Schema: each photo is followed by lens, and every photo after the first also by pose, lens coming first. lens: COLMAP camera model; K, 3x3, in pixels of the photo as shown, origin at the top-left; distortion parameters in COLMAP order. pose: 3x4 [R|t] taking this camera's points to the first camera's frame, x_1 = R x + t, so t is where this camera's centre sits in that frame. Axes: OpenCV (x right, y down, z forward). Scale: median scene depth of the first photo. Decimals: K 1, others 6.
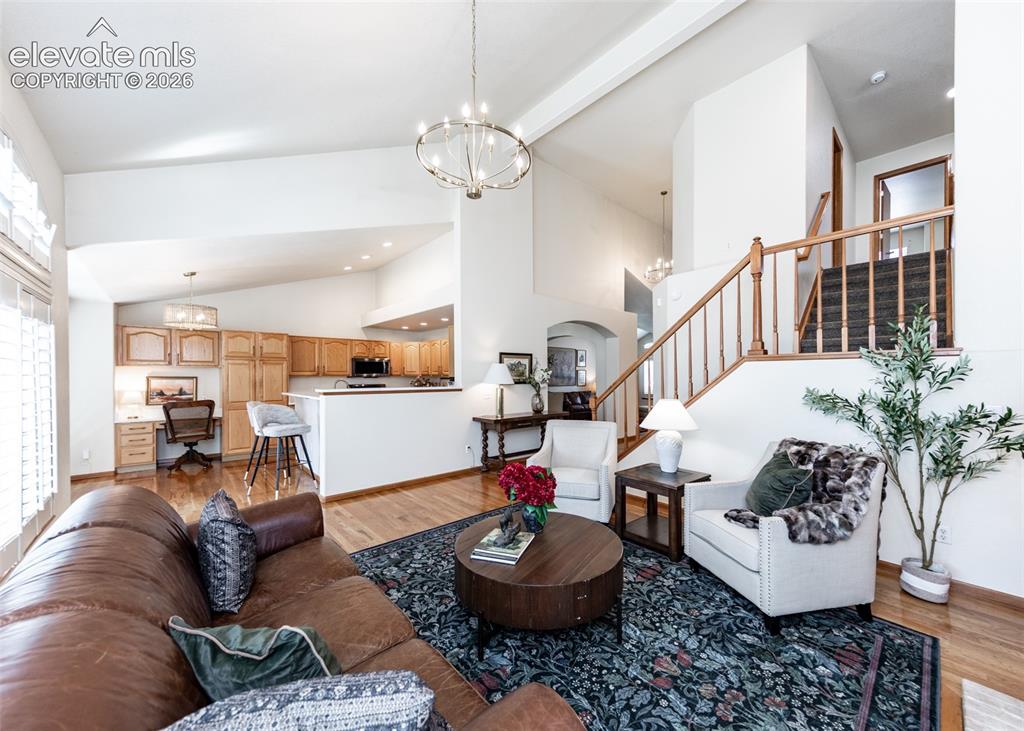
lens RADIAL K [[368.6, 0, 512.0], [0, 368.6, 365.5], [0, 0, 1]] dist [-0.000182, -0.000013]
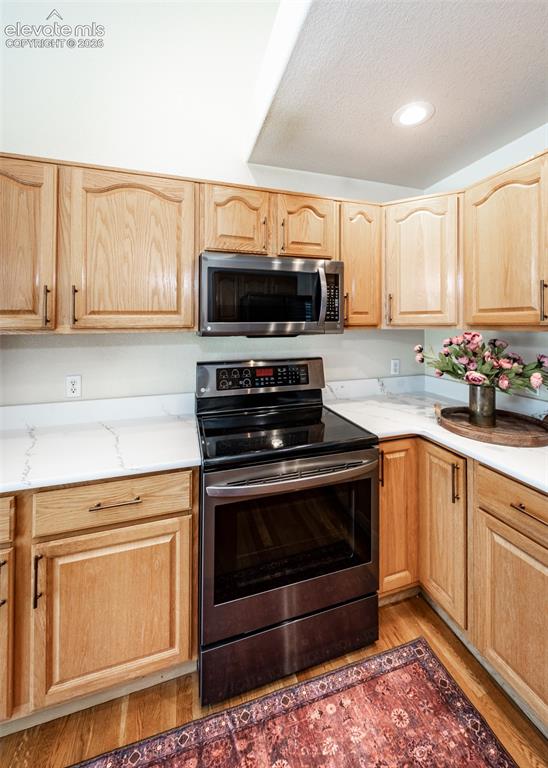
lens RADIAL K [[315.5, 0, 274.0], [0, 315.5, 384.0], [0, 0, 1]] dist [0.000163, 0.000011]
pose [[0.918568, 0.061363, -0.390470, -0.291337], [0.020787, 0.979009, 0.202755, 0.020386], [0.394716, -0.194361, 0.898011, 0.783796]]
